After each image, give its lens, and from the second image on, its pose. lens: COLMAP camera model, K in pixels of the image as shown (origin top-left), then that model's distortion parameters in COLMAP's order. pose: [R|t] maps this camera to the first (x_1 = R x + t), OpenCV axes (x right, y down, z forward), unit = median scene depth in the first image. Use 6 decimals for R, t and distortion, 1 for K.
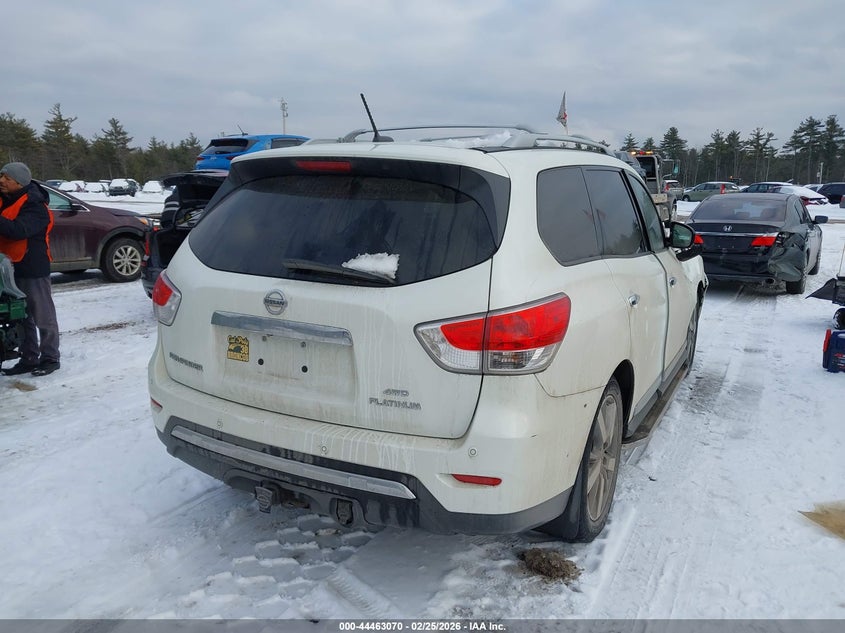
lens RADIAL K [[660.0, 0, 420.8], [0, 660.0, 313.5], [0, 0, 1]] dist [0.011962, -0.029255]
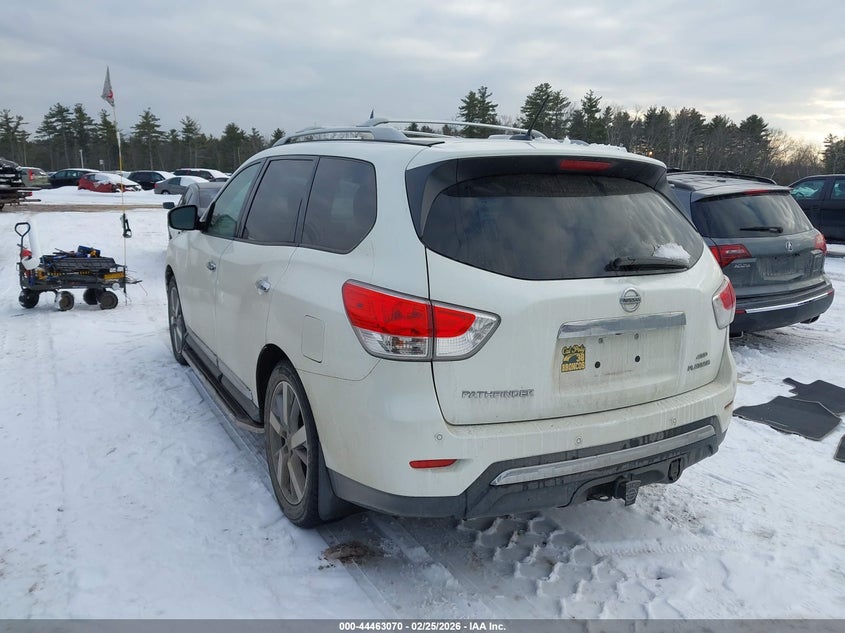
lens RADIAL K [[660.0, 0, 422.3], [0, 660.0, 318.7], [0, 0, 1]] dist [0.011962, -0.029255]
pose [[0.536715, -0.163988, 0.827675, -1.162653], [0.140710, 0.984591, 0.103833, -0.130775], [-0.831948, 0.060733, 0.551519, 0.657998]]
